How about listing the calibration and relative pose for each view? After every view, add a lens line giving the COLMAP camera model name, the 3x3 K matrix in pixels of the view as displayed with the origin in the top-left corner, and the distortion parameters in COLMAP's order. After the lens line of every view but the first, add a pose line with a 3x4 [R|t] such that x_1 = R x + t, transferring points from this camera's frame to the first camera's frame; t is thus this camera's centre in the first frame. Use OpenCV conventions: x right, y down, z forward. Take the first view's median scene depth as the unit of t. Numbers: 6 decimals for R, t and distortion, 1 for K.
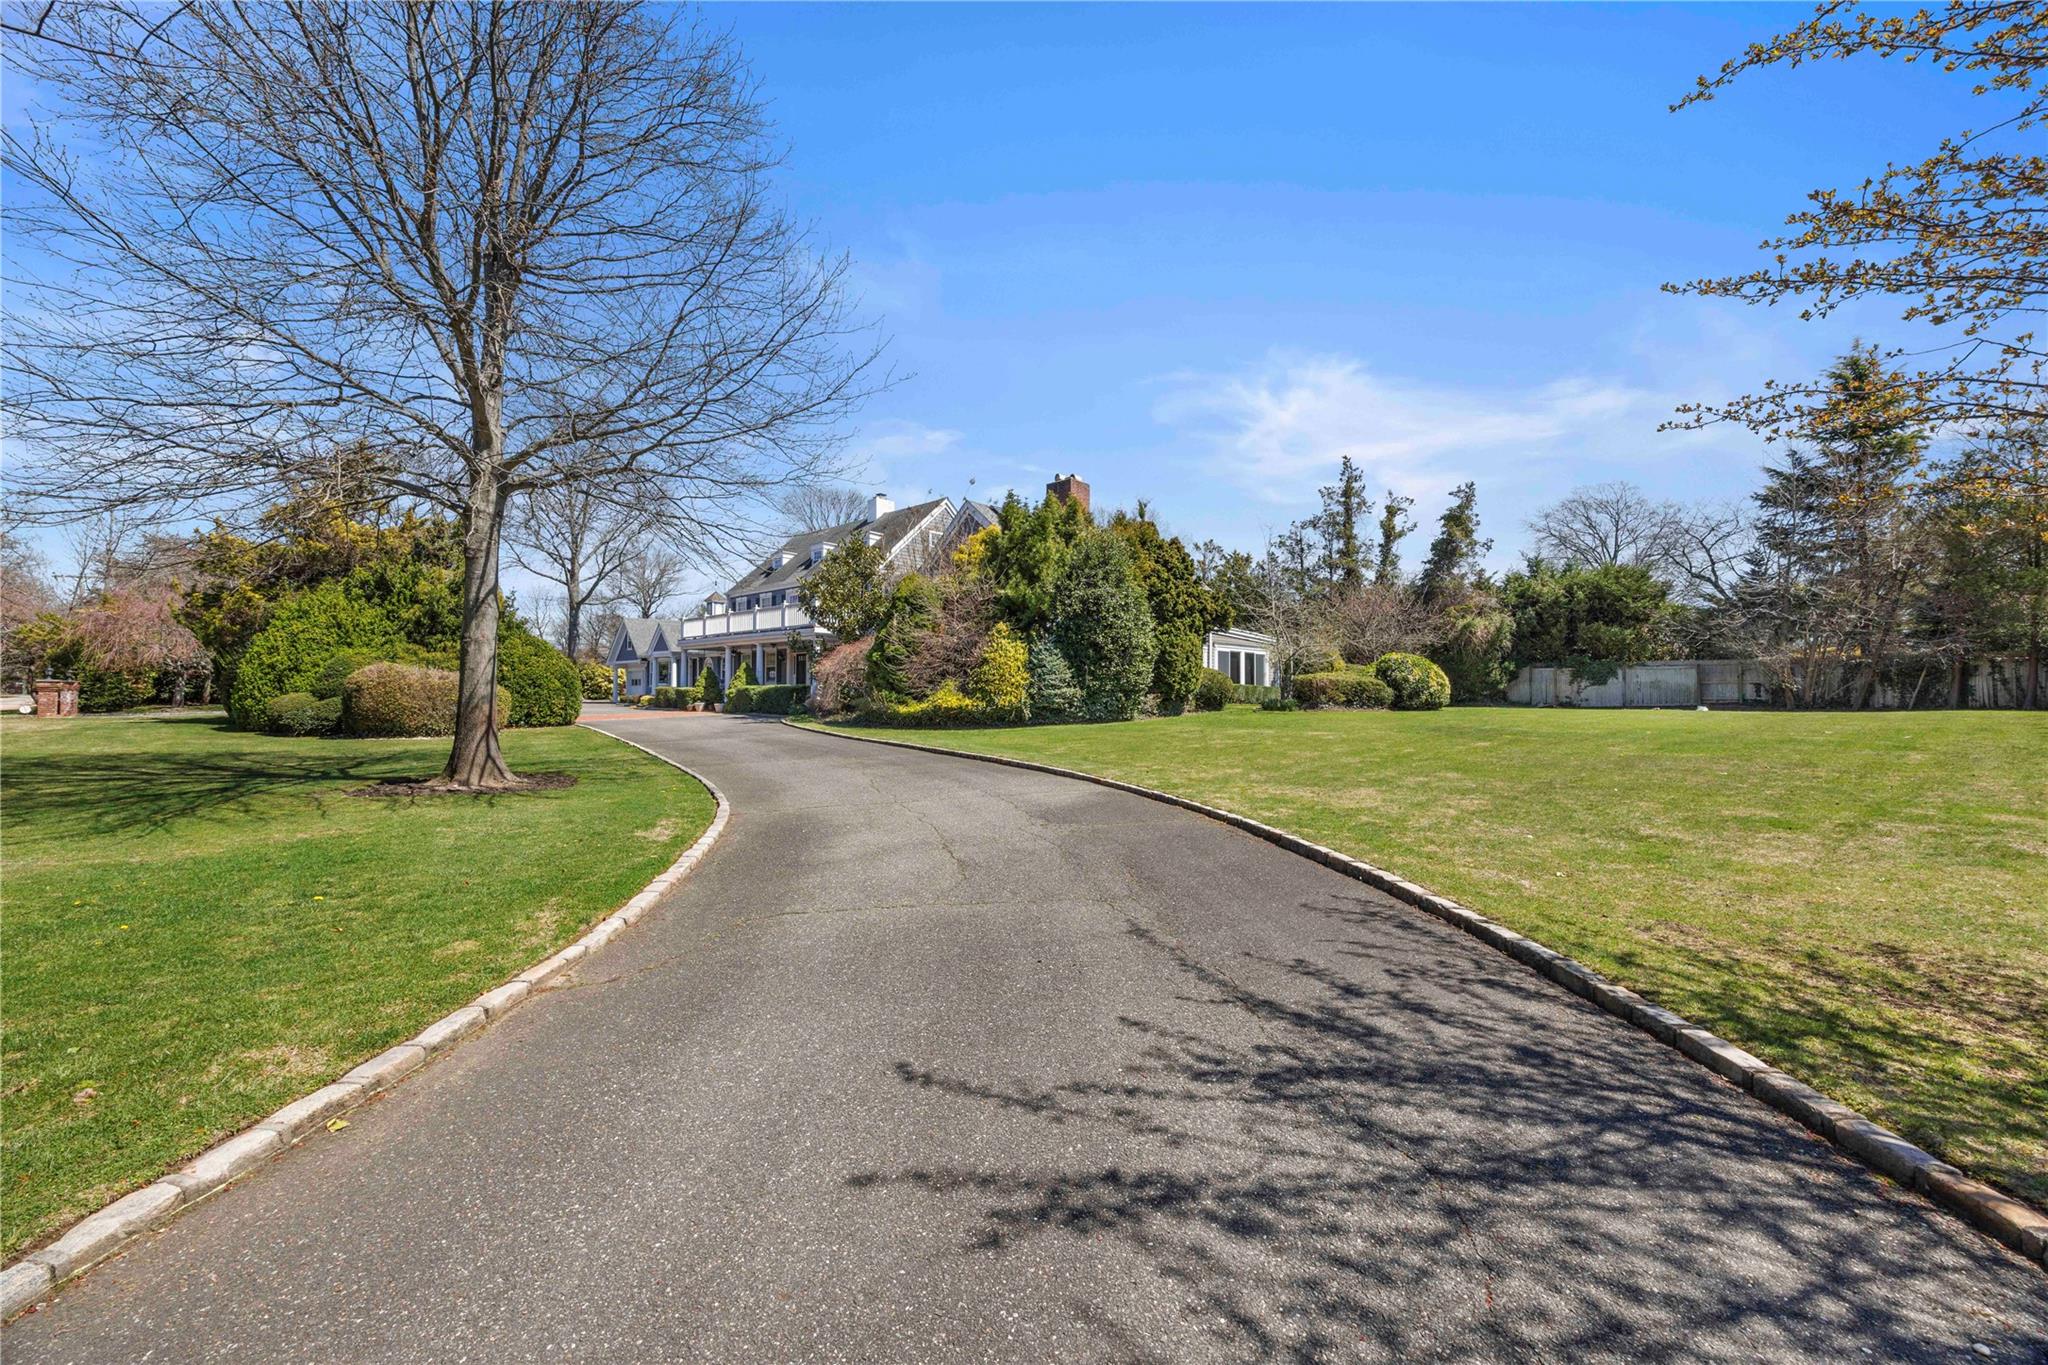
lens RADIAL K [[780.4, 0, 1024.0], [0, 780.4, 682.5], [0, 0, 1]] dist [-0.006421, 0.000167]
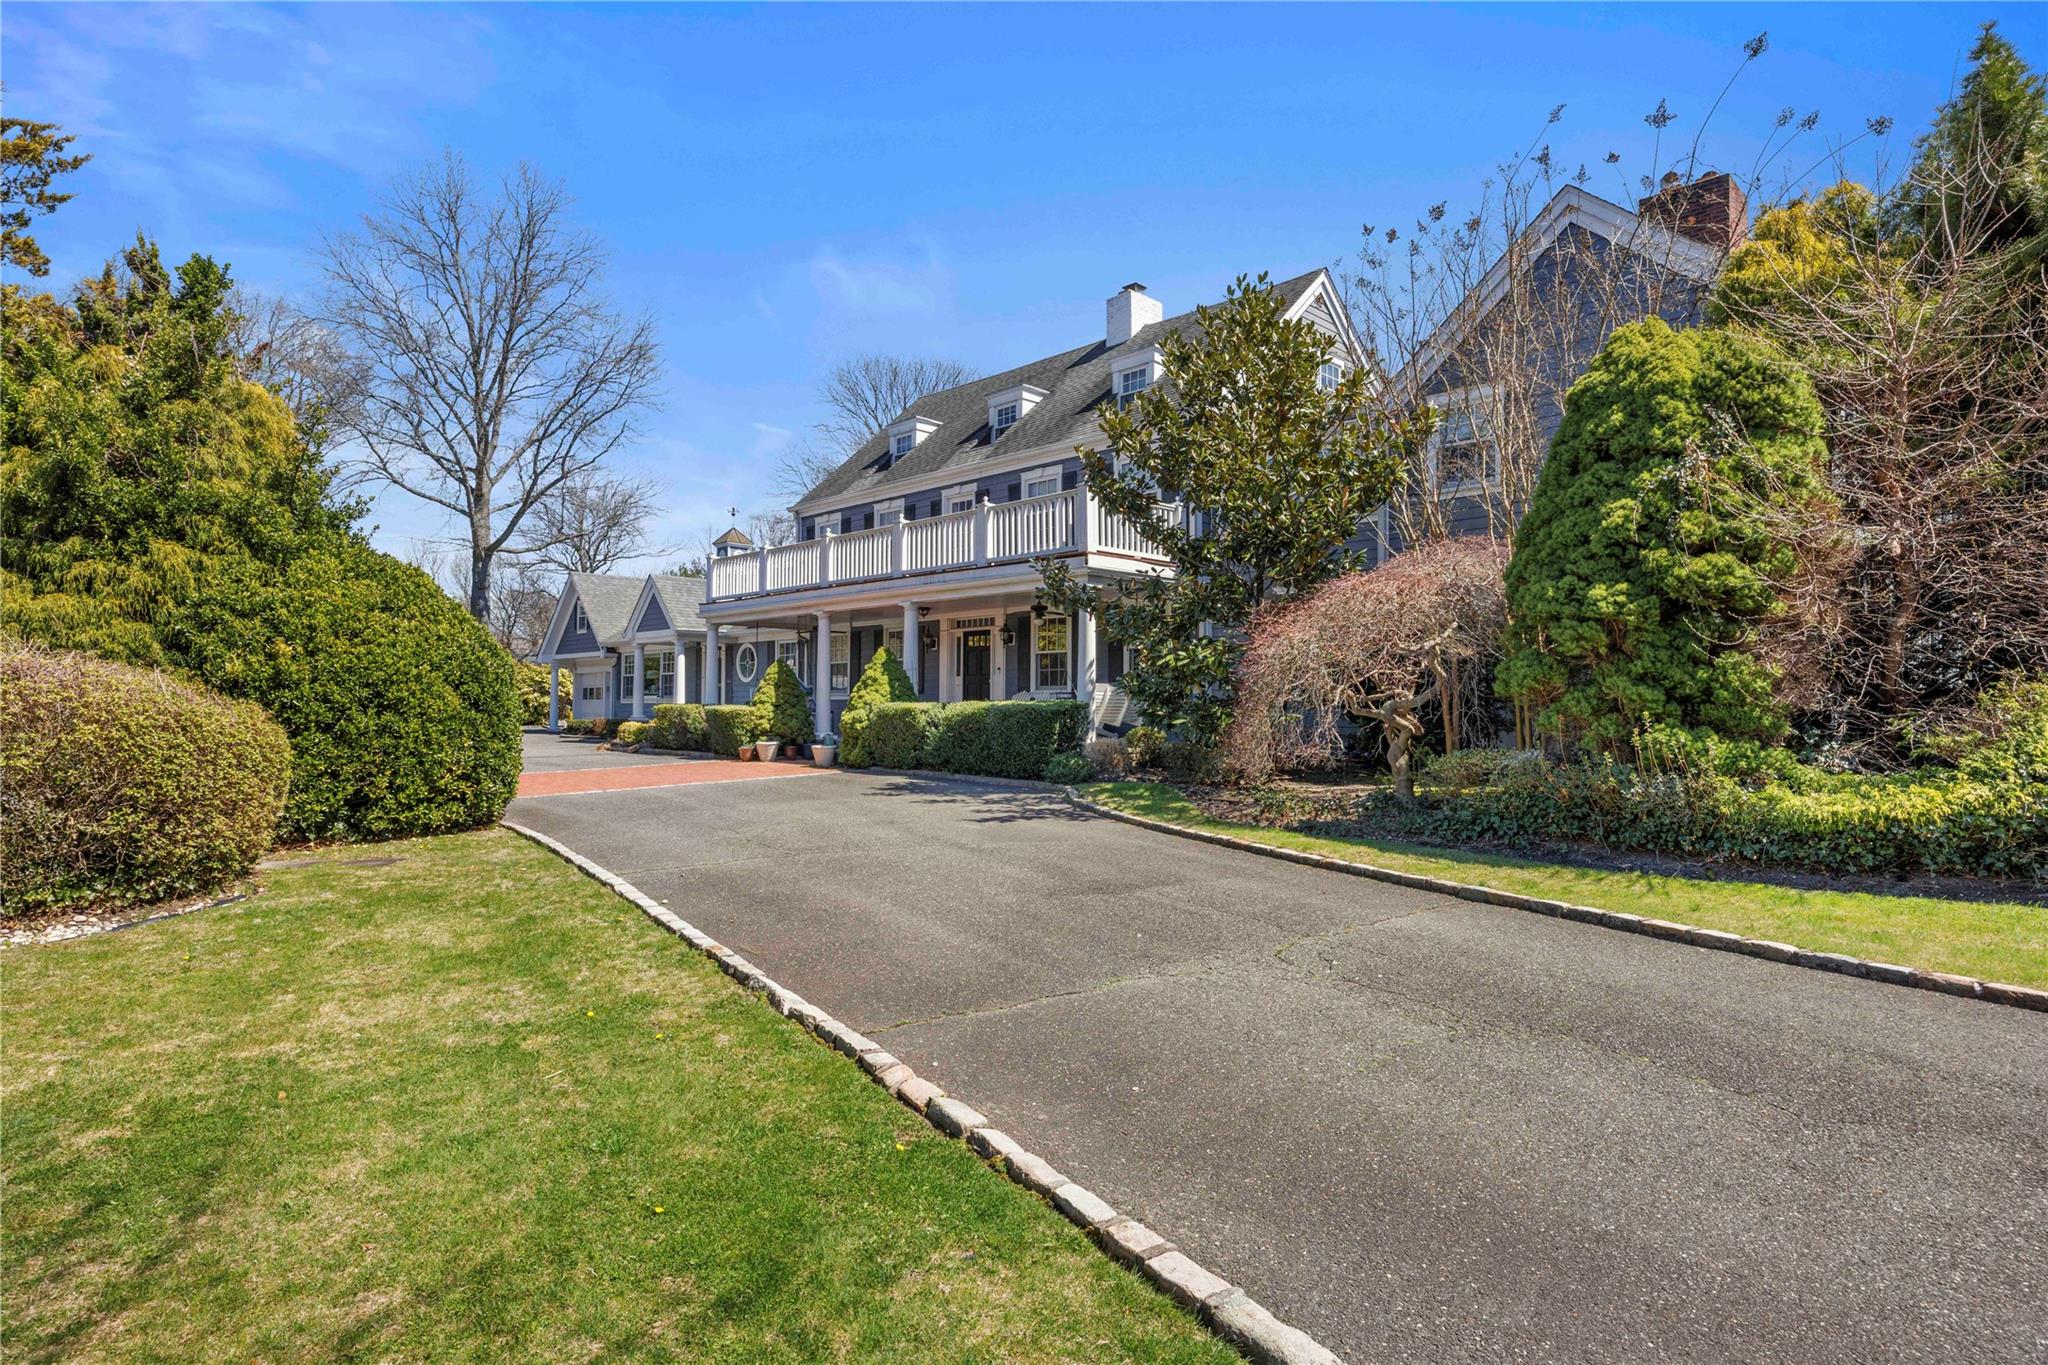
lens RADIAL K [[1094.0, 0, 1024.0], [0, 1094.0, 682.5], [0, 0, 1]] dist [-0.005986, -0.000047]
pose [[0.998416, -0.000119, -0.056265, -0.209189], [-0.000458, 0.999947, -0.010247, -0.000475], [0.056263, 0.010256, 0.998363, 0.348809]]
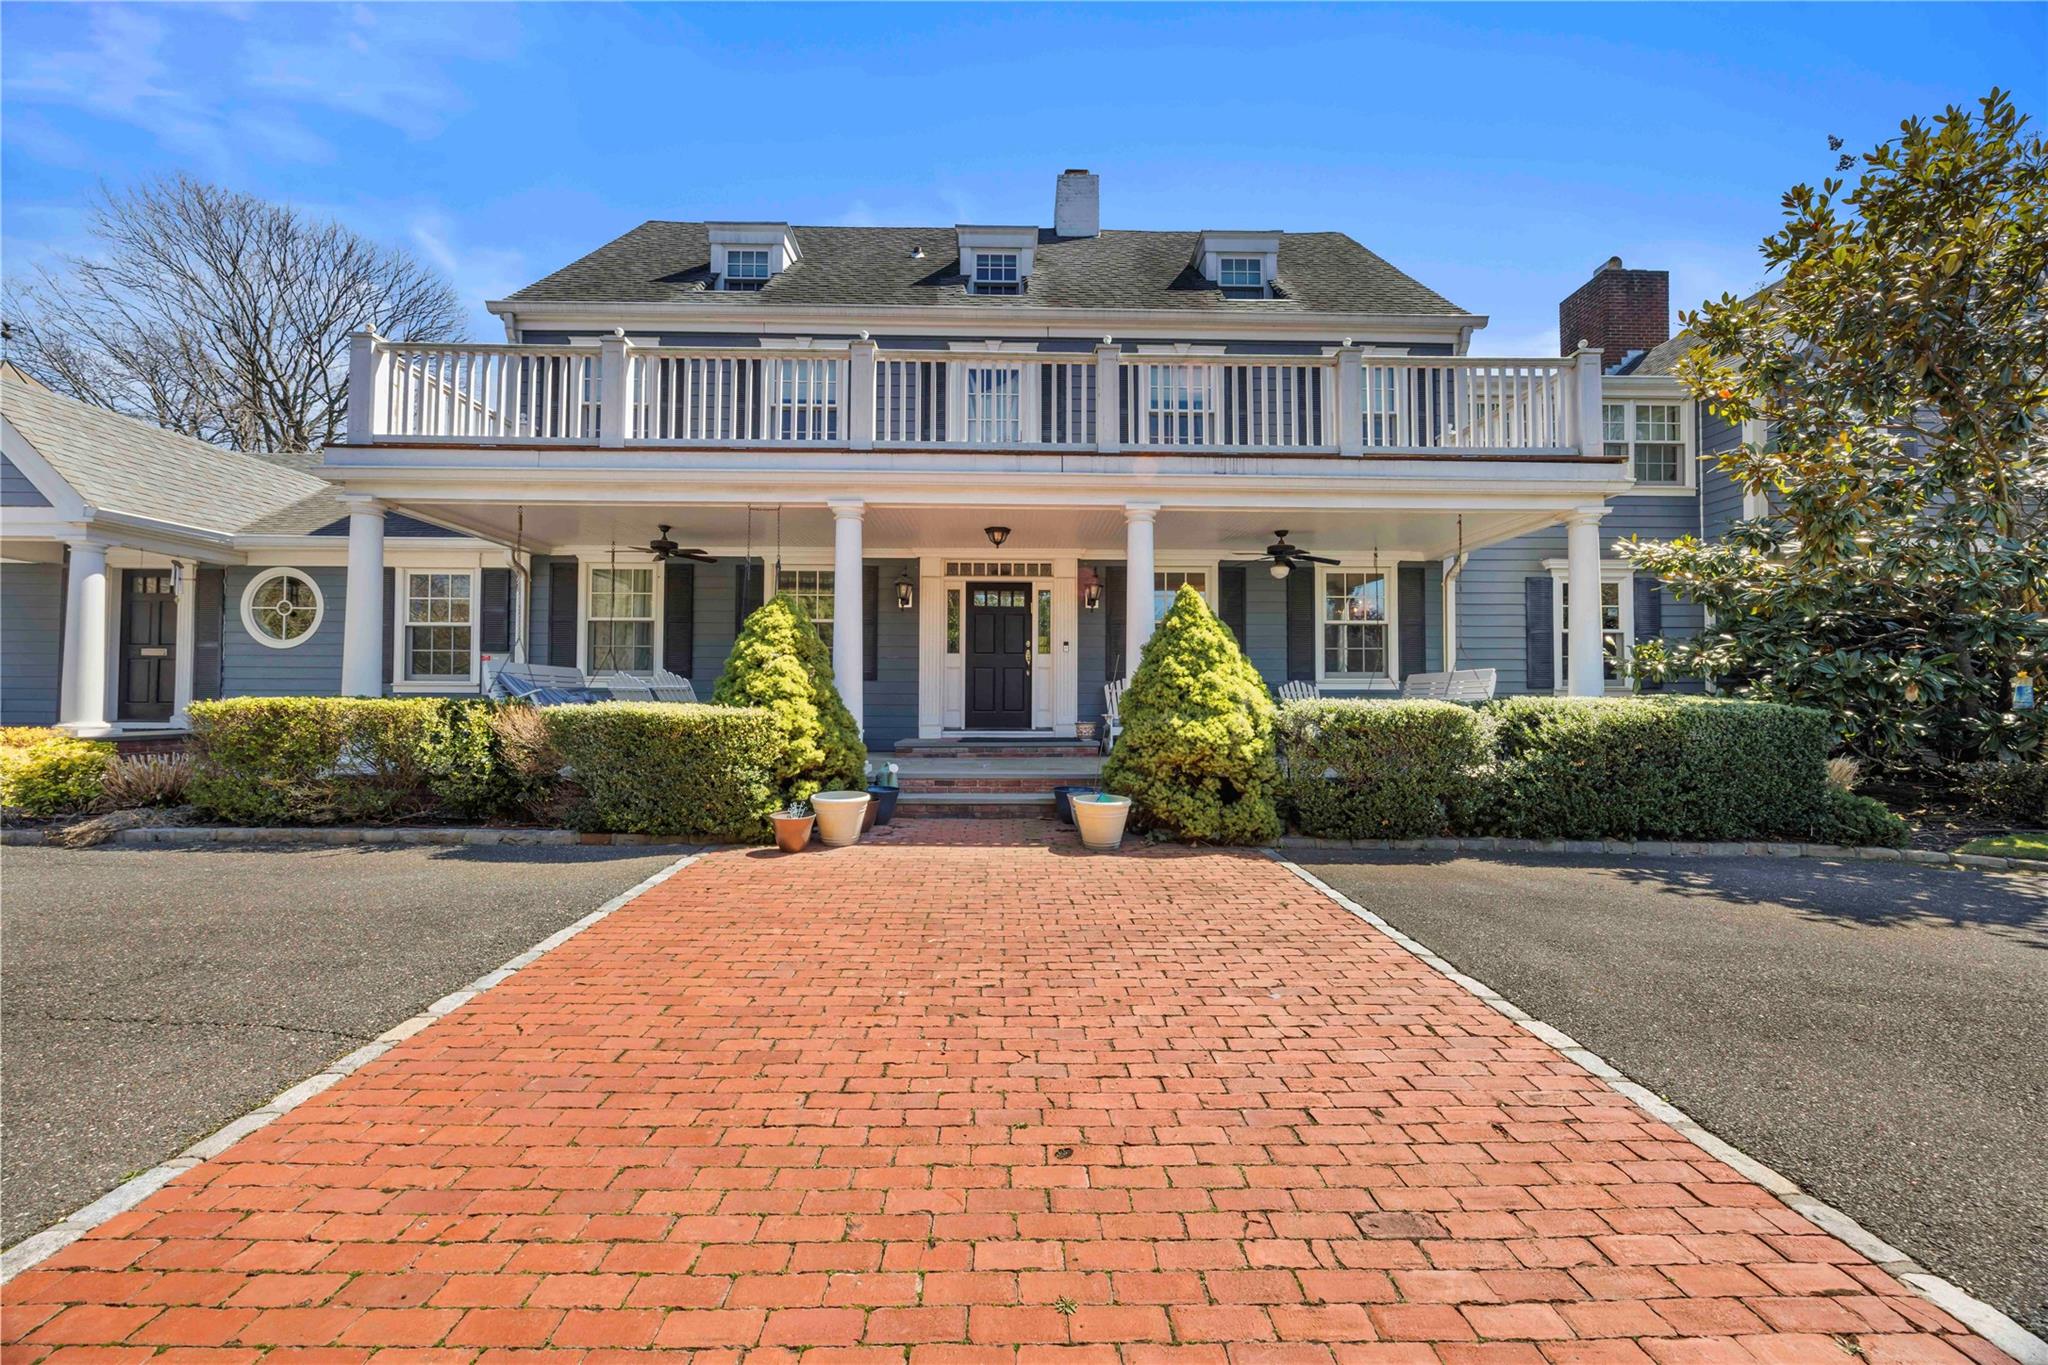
lens RADIAL K [[780.4, 0, 1024.0], [0, 780.4, 682.5], [0, 0, 1]] dist [-0.006421, 0.000167]
pose [[0.704857, 0.015422, 0.709182, -0.459418], [-0.005849, 0.999856, -0.015930, 0.003690], [-0.709325, 0.007080, 0.704846, 0.764824]]
